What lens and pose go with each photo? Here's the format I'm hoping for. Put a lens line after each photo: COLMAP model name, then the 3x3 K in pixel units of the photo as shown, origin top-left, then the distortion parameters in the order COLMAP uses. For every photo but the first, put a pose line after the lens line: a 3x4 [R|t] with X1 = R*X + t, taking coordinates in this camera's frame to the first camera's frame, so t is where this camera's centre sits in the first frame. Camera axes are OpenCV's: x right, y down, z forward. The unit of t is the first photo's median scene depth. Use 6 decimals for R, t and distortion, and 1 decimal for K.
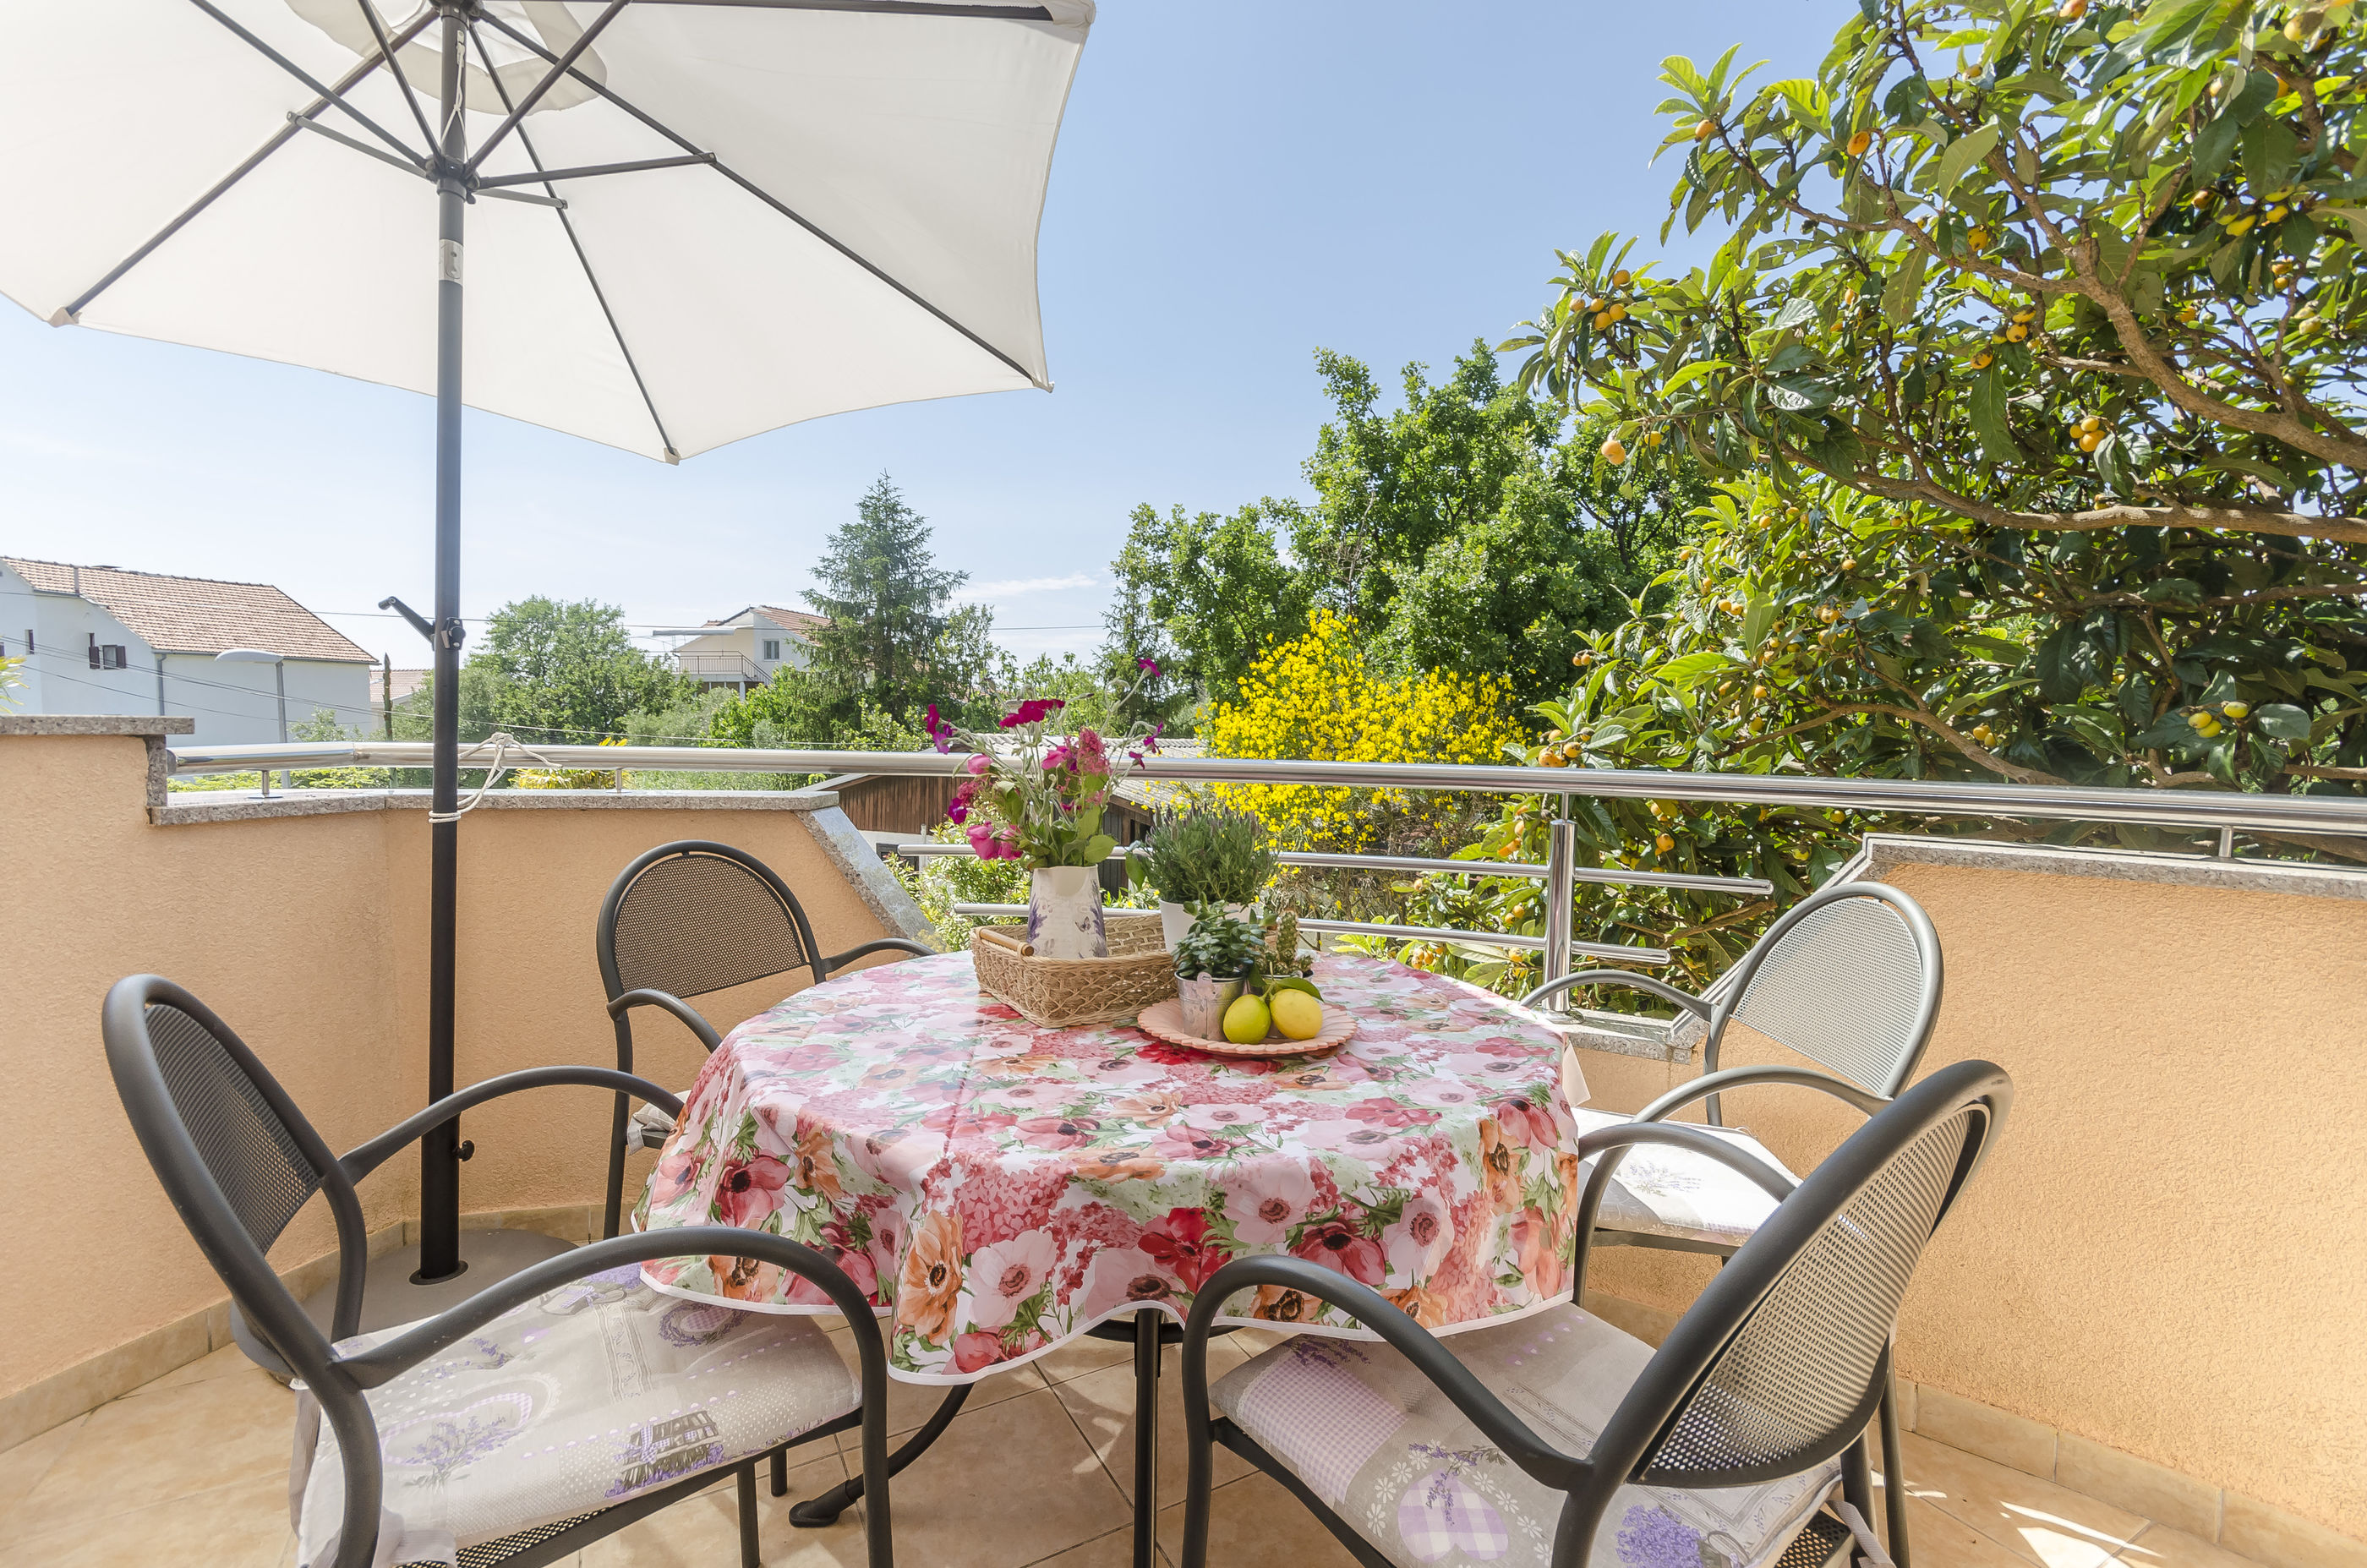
lens RADIAL K [[1034.9, 0, 1188.6], [0, 1034.9, 792.0], [0, 0, 1]] dist [0.003044, 0.000718]
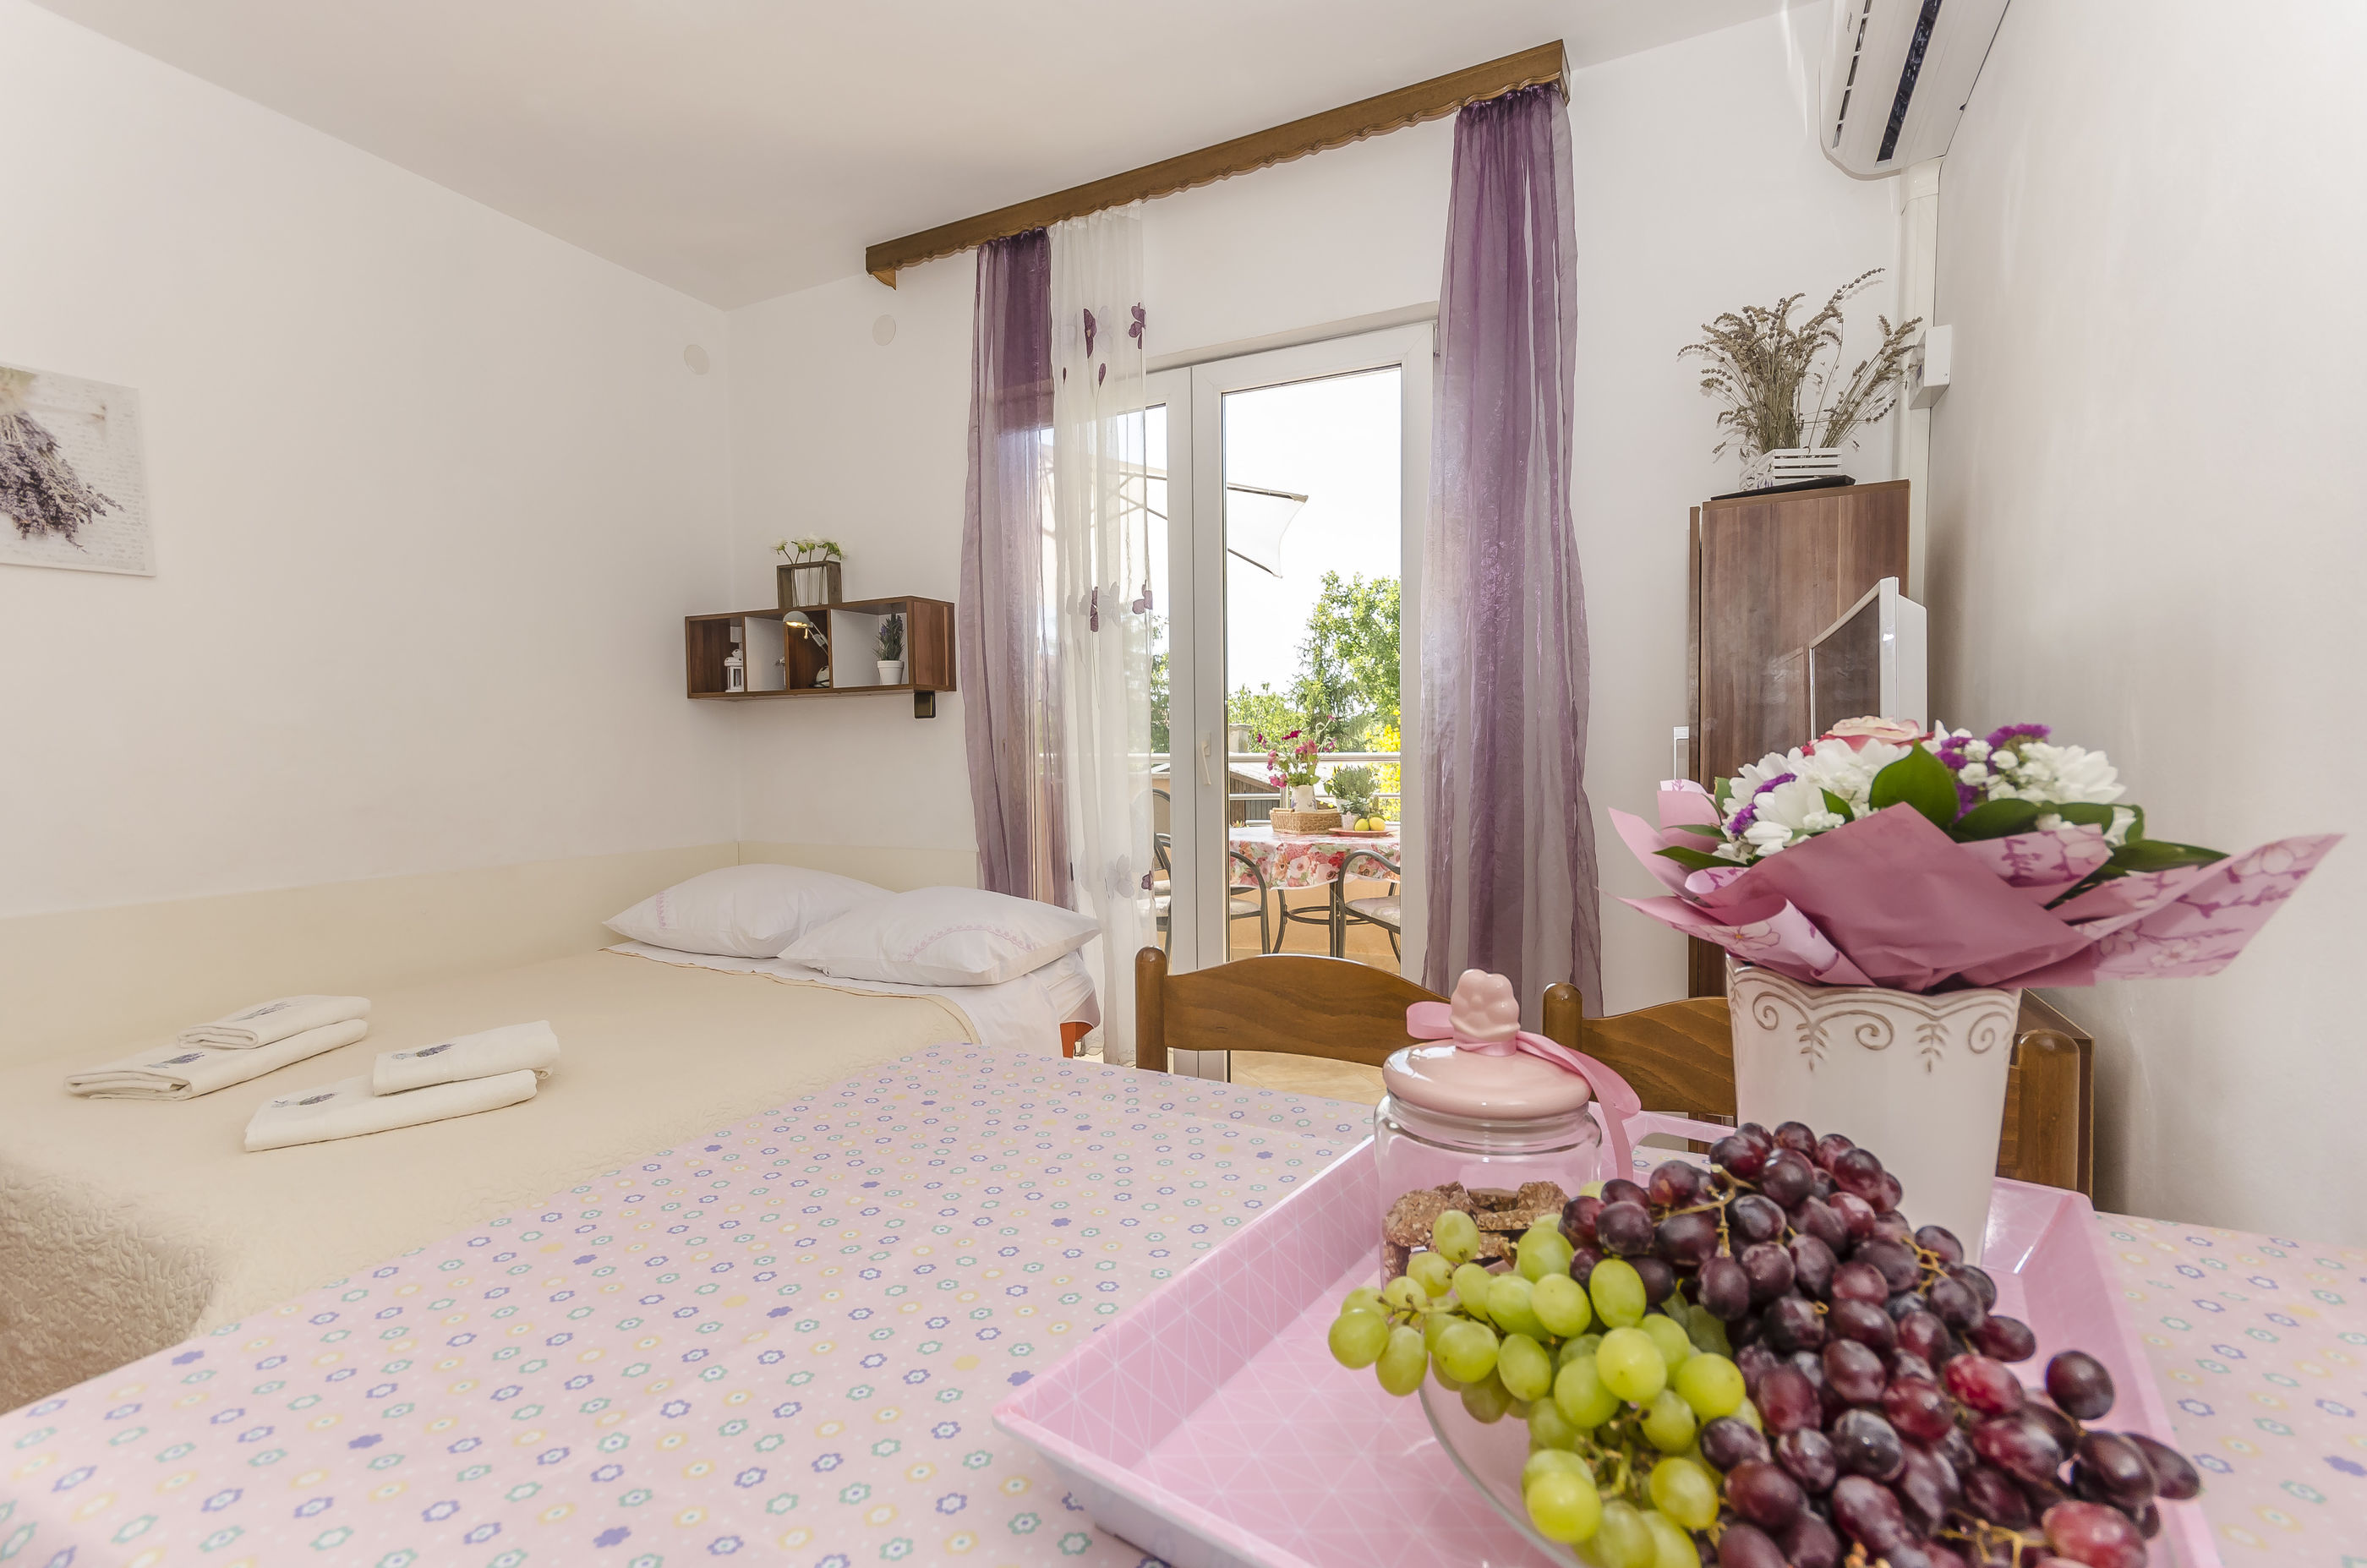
lens RADIAL K [[1034.9, 0, 1188.6], [0, 1034.9, 792.0], [0, 0, 1]] dist [0.003044, 0.000718]
pose [[0.983826, -0.002271, -0.179114, 0.007131], [-0.001067, 0.999828, -0.018536, 0.011809], [0.179125, 0.018427, 0.983654, -0.159440]]
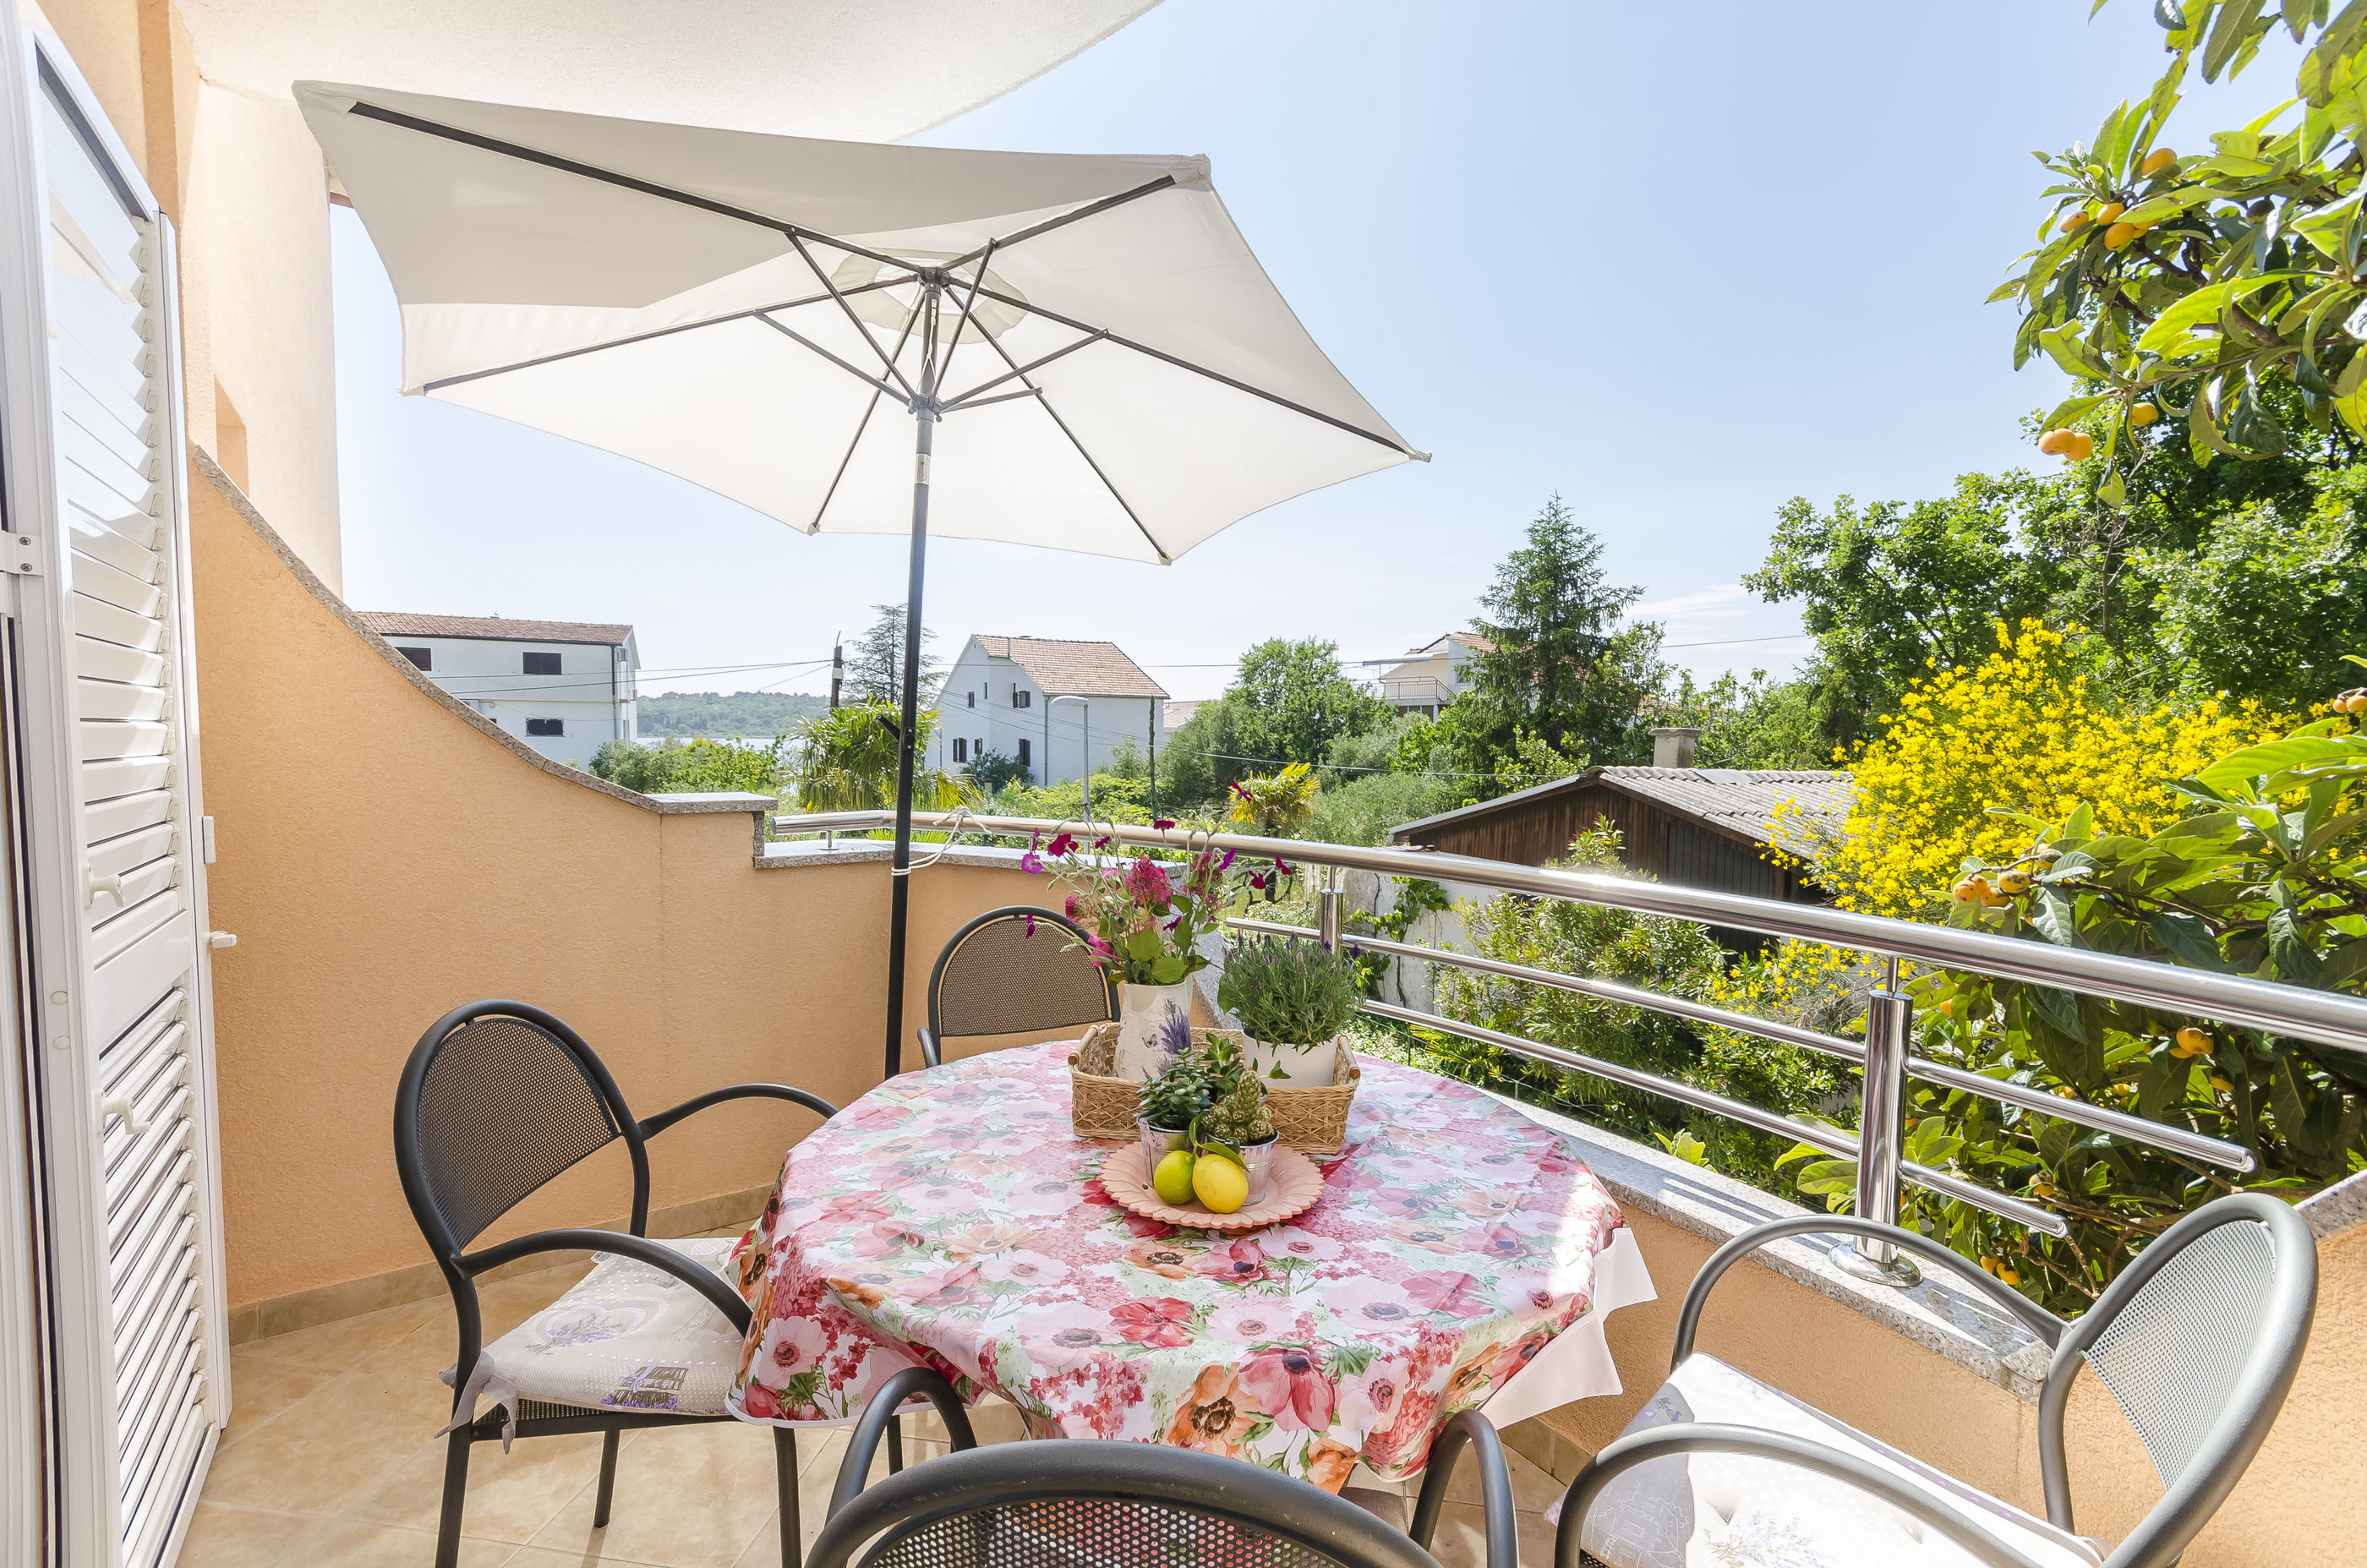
lens RADIAL K [[1034.9, 0, 1188.6], [0, 1034.9, 792.0], [0, 0, 1]] dist [0.003044, 0.000718]
pose [[0.787473, 0.028606, -0.615685, 0.047830], [-0.037798, 0.999284, -0.001915, -0.010387], [0.615189, 0.024779, 0.787990, 0.016148]]
